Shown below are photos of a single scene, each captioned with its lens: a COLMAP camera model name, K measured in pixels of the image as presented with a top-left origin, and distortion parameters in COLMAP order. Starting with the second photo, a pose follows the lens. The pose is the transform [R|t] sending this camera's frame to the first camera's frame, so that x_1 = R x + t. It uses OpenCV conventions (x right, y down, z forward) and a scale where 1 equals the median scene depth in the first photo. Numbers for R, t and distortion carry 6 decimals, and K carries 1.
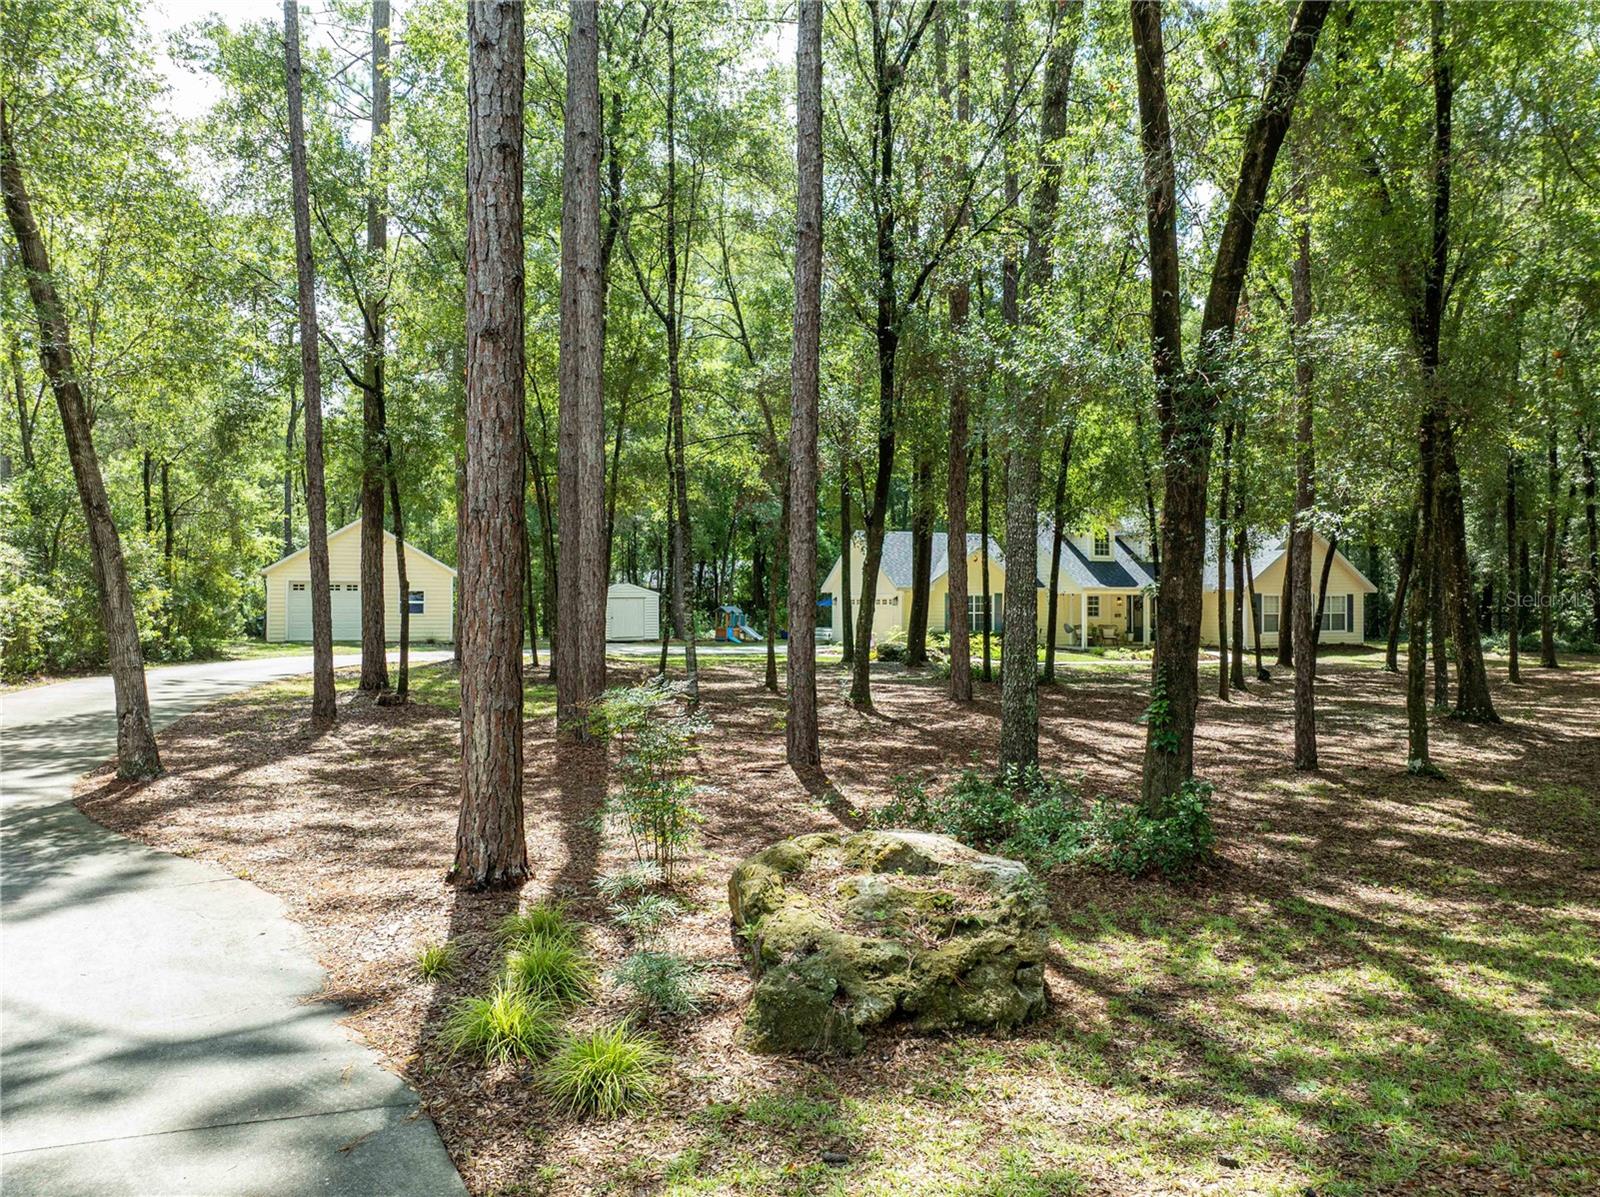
lens RADIAL K [[1134.1, 0, 808.5], [0, 1134.1, 599.1], [0, 0, 1]] dist [-0.070839, 0.038626]
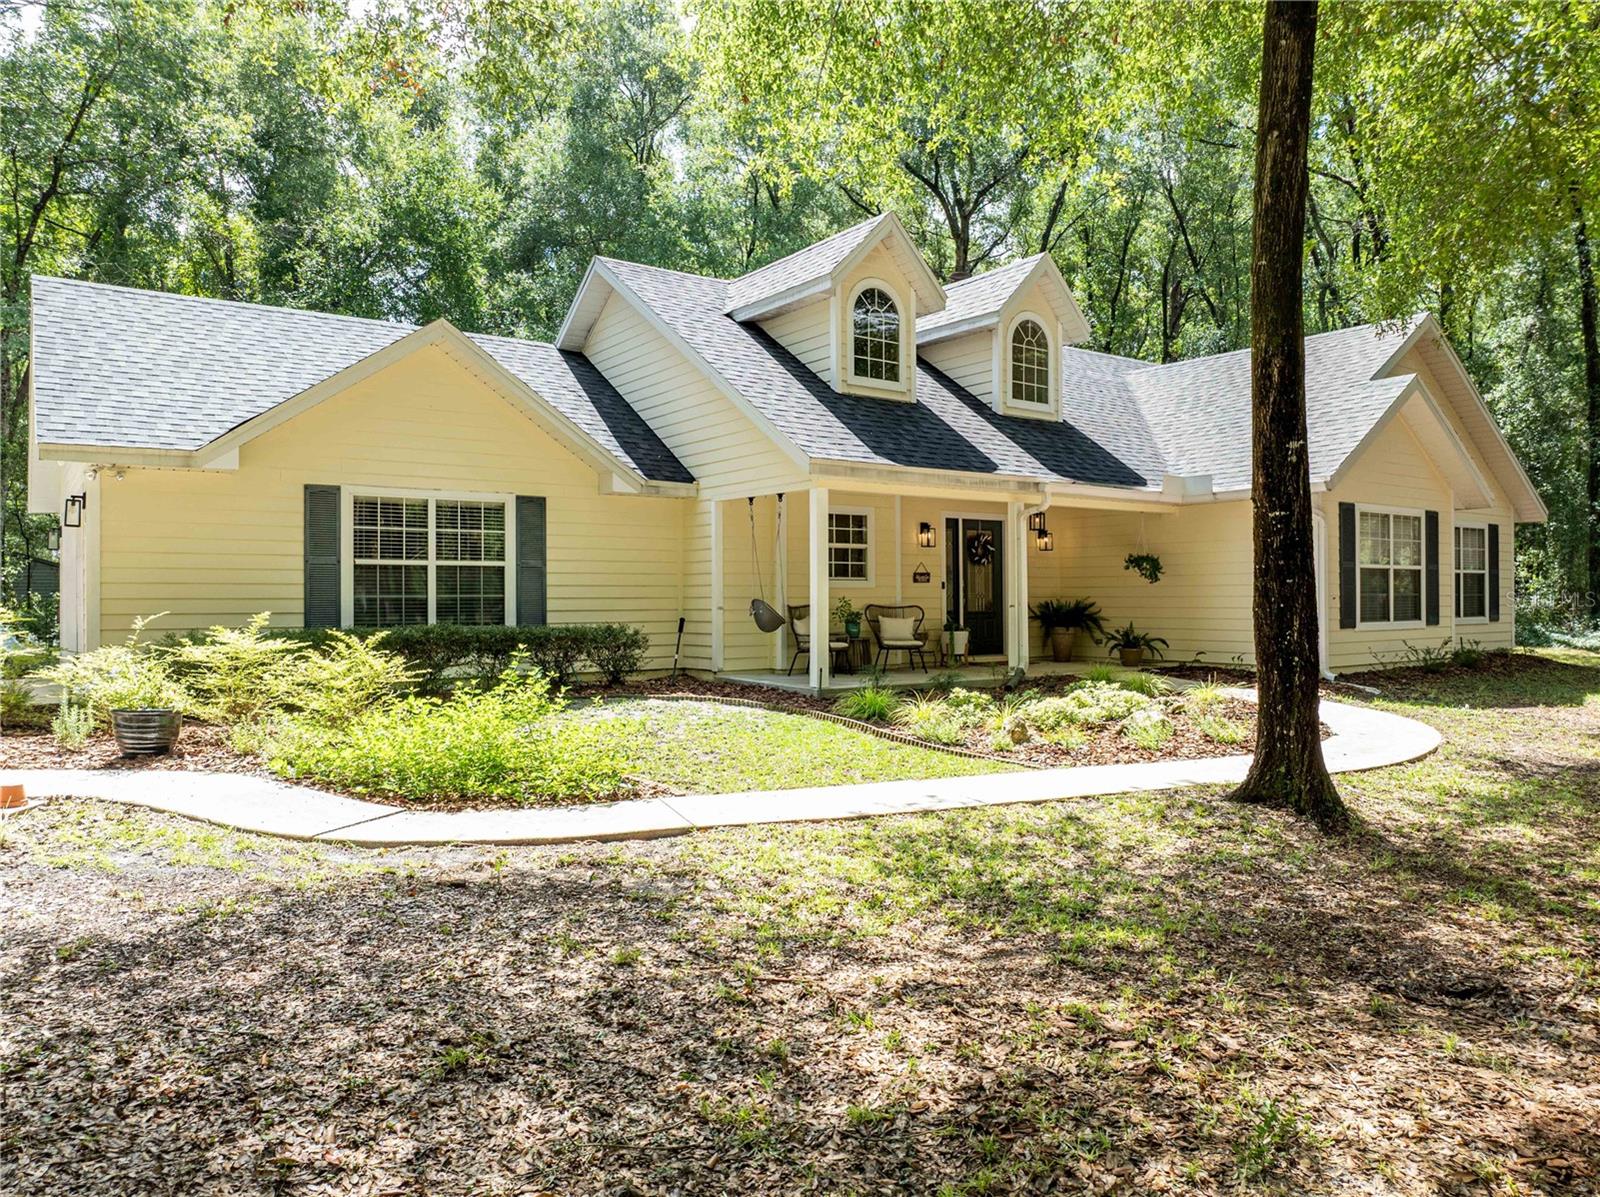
lens RADIAL K [[1134.1, 0, 808.5], [0, 1134.1, 599.1], [0, 0, 1]] dist [-0.070839, 0.038626]
pose [[0.977852, -0.004098, 0.209258, 0.174756], [0.002842, 0.999976, 0.006305, 0.019080], [-0.209279, -0.005571, 0.977840, 0.692776]]
